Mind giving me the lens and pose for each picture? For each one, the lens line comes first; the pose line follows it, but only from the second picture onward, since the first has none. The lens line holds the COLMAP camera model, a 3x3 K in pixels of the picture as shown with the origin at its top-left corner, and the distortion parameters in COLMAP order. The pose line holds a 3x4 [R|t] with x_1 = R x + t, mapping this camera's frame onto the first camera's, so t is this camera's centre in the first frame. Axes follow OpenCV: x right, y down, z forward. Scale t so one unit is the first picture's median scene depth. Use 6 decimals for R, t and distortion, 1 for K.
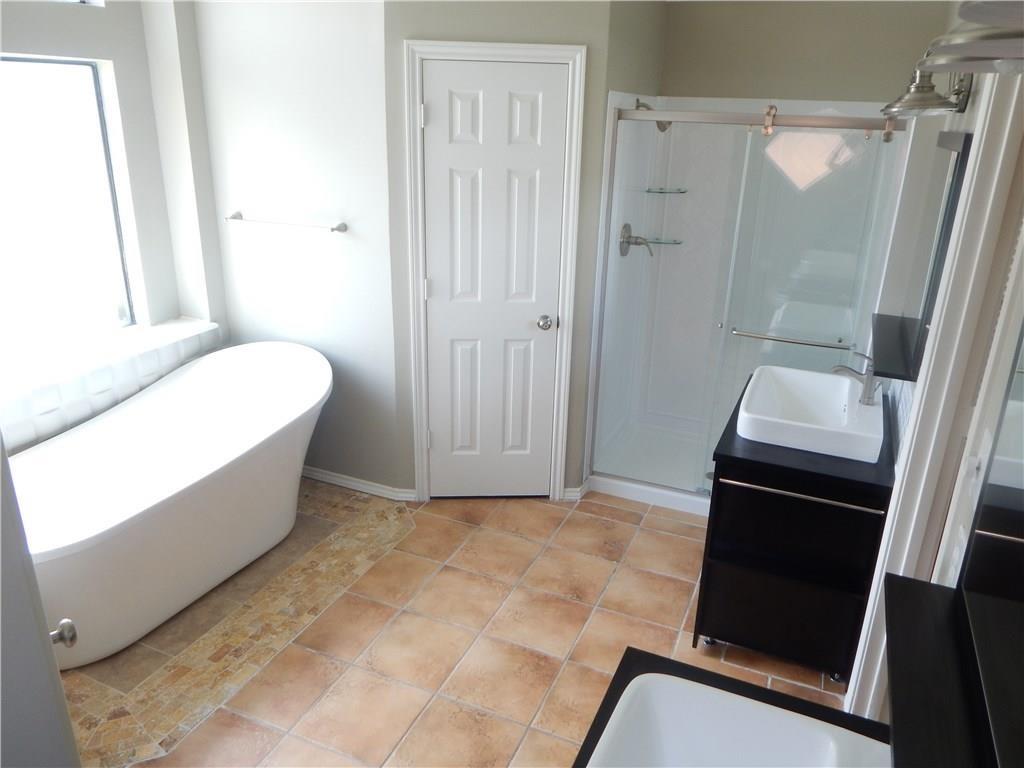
lens RADIAL K [[751.1, 0, 514.3], [0, 751.1, 382.5], [0, 0, 1]] dist [0.011477, -0.019364]
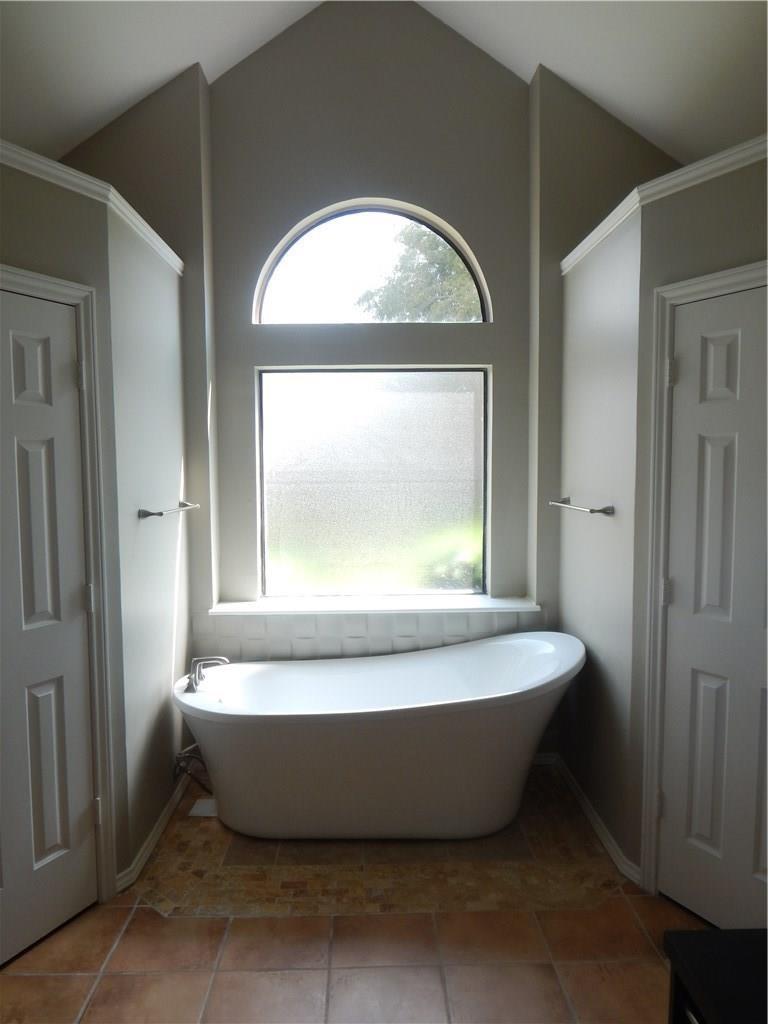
lens RADIAL K [[751.1, 0, 381.3], [0, 751.1, 517.7], [0, 0, 1]] dist [0.011477, -0.019364]
pose [[0.420857, 0.045600, -0.905980, 0.466822], [-0.296865, 0.950664, -0.090054, -0.045428], [0.857176, 0.306854, 0.413630, 0.446781]]
